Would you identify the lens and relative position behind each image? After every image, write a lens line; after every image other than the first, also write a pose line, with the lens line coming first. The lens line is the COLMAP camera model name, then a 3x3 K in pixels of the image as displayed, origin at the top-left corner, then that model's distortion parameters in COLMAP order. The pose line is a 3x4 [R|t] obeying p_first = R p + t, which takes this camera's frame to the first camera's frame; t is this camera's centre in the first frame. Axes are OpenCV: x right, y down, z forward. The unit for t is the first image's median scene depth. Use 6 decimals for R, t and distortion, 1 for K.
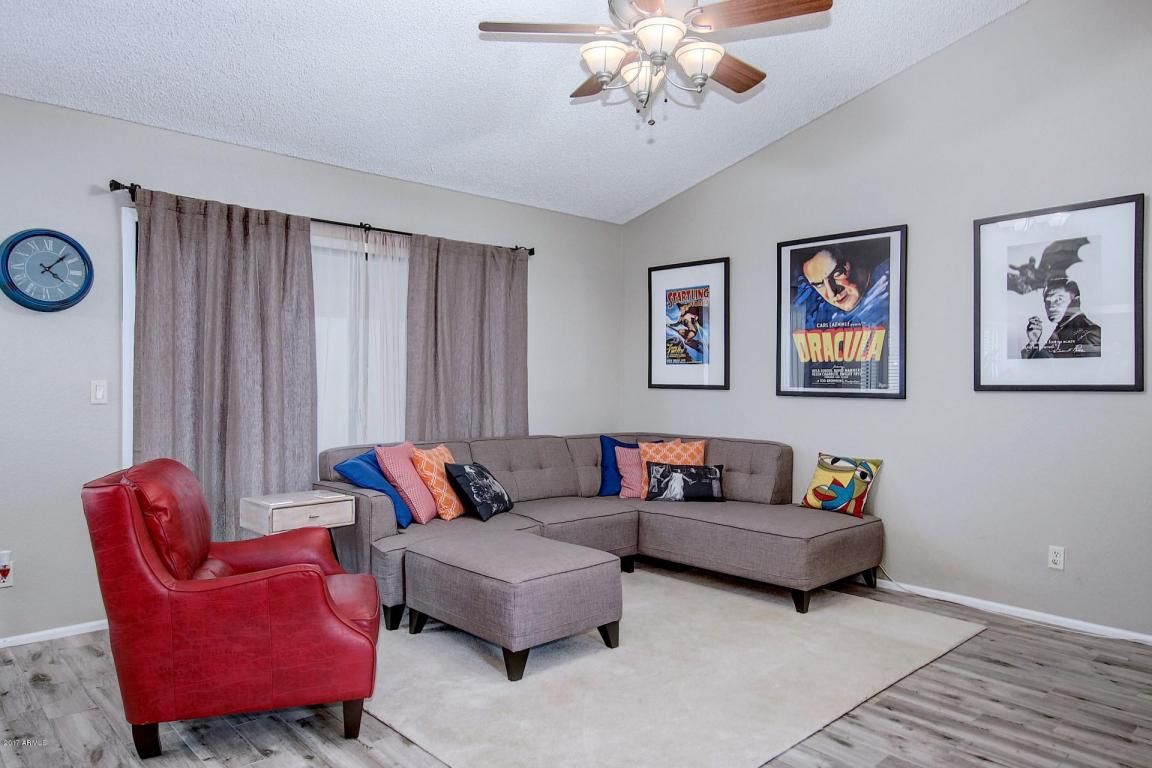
lens RADIAL K [[764.6, 0, 574.0], [0, 764.6, 379.7], [0, 0, 1]] dist [0.038661, 0.000801]
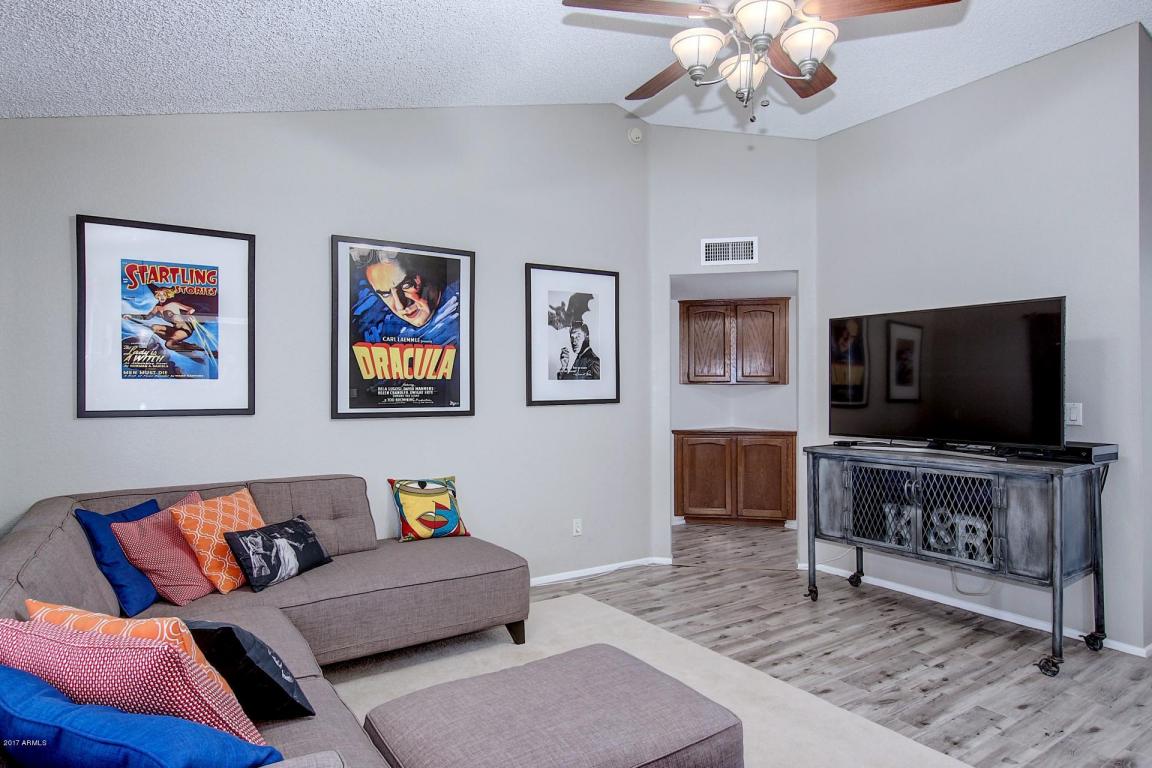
lens RADIAL K [[660.6, 0, 576.6], [0, 660.6, 388.8], [0, 0, 1]] dist [-0.005445, -0.003196]
pose [[0.173369, -0.005674, 0.984841, -0.414813], [0.006371, 0.999969, 0.004639, -0.014215], [-0.984836, 0.005470, 0.173399, 0.654636]]
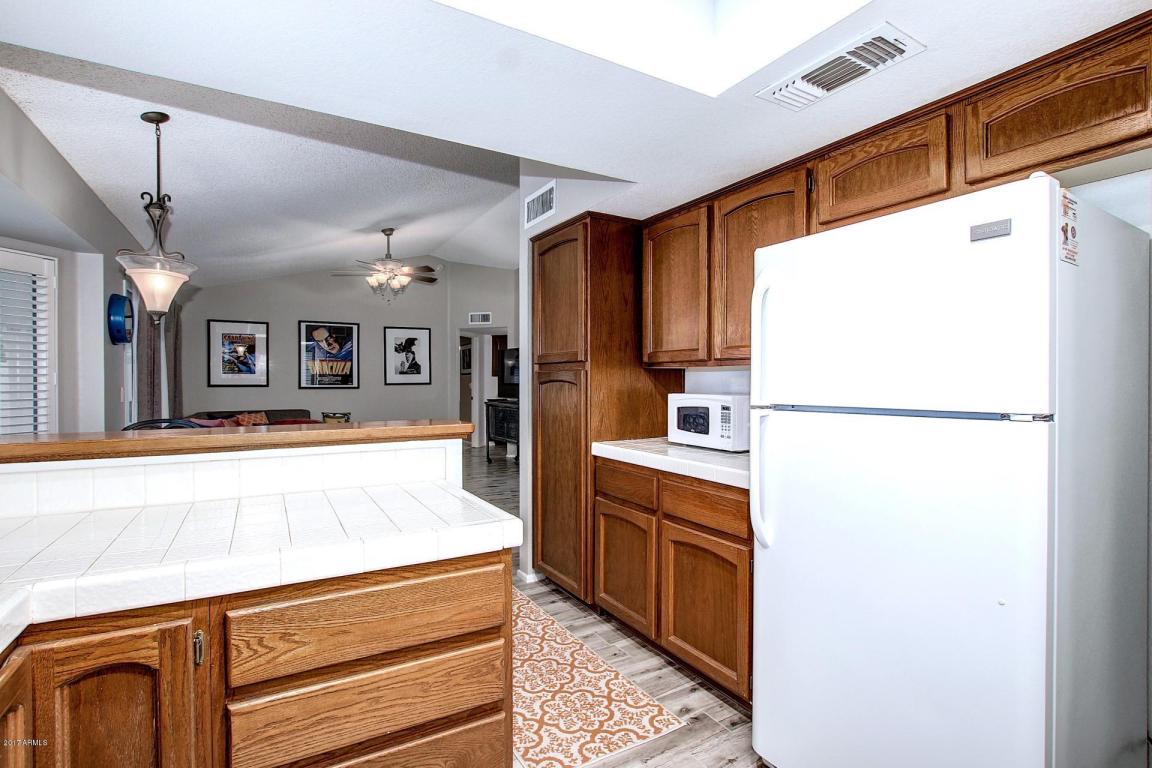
lens RADIAL K [[538.5, 0, 573.2], [0, 538.5, 387.9], [0, 0, 1]] dist [-0.019380, -0.000214]
pose [[0.235693, -0.014250, 0.971723, -1.119884], [0.005671, 0.999896, 0.013287, 0.001880], [-0.971811, 0.002379, 0.235750, -0.146144]]
